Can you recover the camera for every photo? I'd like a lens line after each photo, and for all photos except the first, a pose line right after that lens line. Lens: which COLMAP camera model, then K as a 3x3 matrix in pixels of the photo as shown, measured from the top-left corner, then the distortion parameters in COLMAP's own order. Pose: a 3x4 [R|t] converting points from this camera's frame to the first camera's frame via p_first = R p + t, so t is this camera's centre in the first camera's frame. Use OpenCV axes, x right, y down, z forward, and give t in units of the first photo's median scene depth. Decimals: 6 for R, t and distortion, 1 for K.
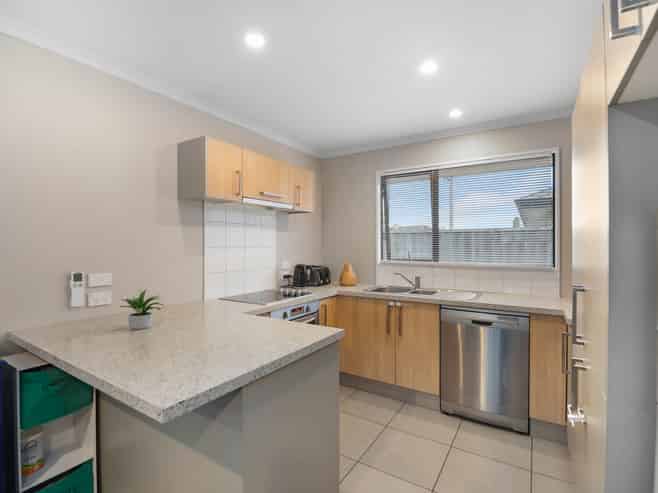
lens RADIAL K [[324.1, 0, 326.4], [0, 324.1, 245.9], [0, 0, 1]] dist [-0.001575, -0.000576]
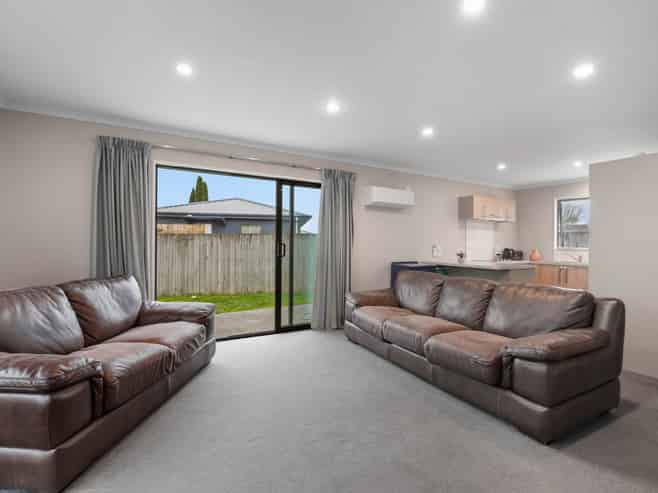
lens RADIAL K [[324.1, 0, 326.4], [0, 324.1, 245.9], [0, 0, 1]] dist [-0.001575, -0.000576]
pose [[0.884979, 0.017897, -0.465287, -0.143310], [-0.015199, 0.999839, 0.009549, 0.043573], [0.465383, -0.001378, 0.885108, -1.328290]]
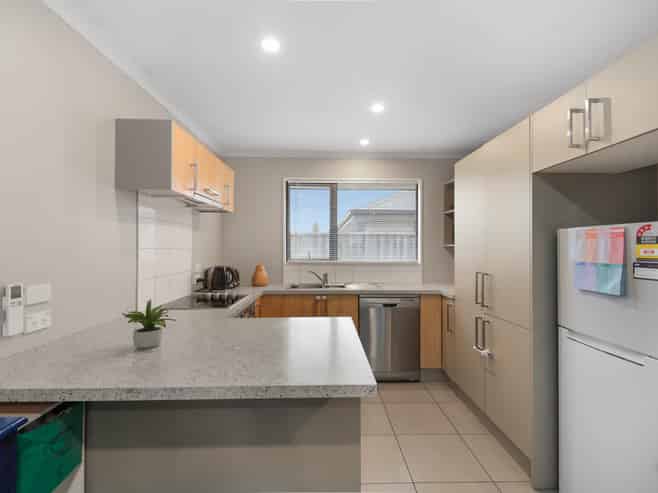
lens RADIAL K [[324.1, 0, 326.4], [0, 324.1, 245.9], [0, 0, 1]] dist [-0.001575, -0.000576]
pose [[0.831733, 0.002745, 0.555169, -0.370136], [-0.000525, 0.999991, -0.004157, 0.000715], [-0.555176, 0.003166, 0.831727, 0.035912]]
